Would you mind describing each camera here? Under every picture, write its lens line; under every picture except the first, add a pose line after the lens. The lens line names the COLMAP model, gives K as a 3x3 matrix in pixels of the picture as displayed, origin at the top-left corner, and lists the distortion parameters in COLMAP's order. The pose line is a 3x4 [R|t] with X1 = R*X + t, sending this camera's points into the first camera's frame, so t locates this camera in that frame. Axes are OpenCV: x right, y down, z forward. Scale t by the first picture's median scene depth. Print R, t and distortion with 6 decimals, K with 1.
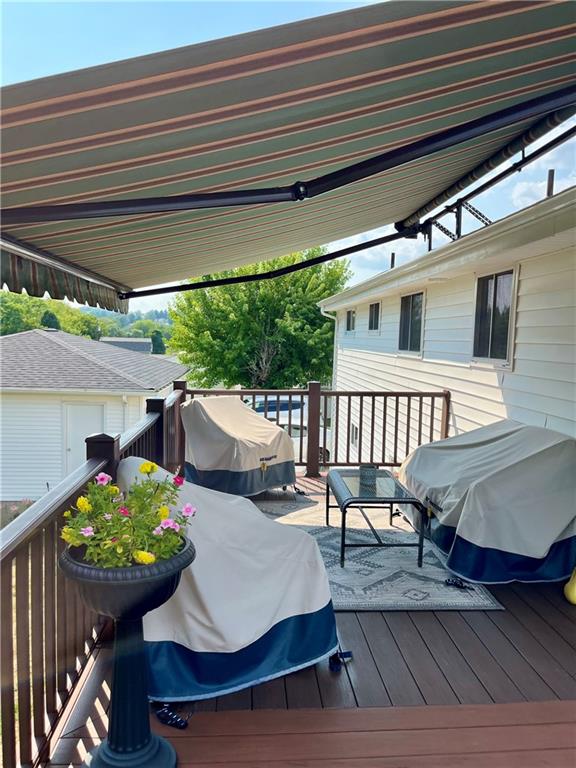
lens RADIAL K [[583.7, 0, 288.0], [0, 583.7, 384.0], [0, 0, 1]] dist [0.104101, -0.167290]
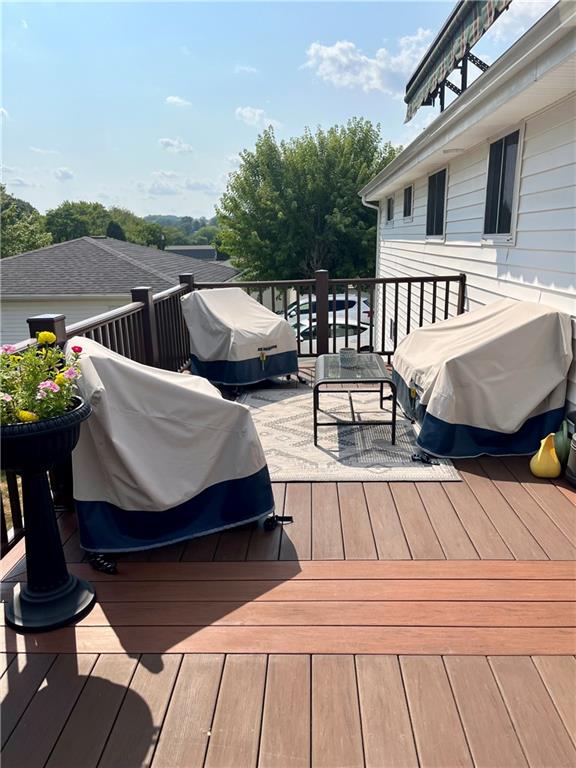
lens RADIAL K [[582.8, 0, 288.0], [0, 582.8, 384.0], [0, 0, 1]] dist [0.039815, -0.001835]
pose [[0.992071, -0.019988, -0.124077, 0.120789], [0.039765, 0.986472, 0.159035, 0.029392], [0.119220, -0.162708, 0.979445, 0.010719]]
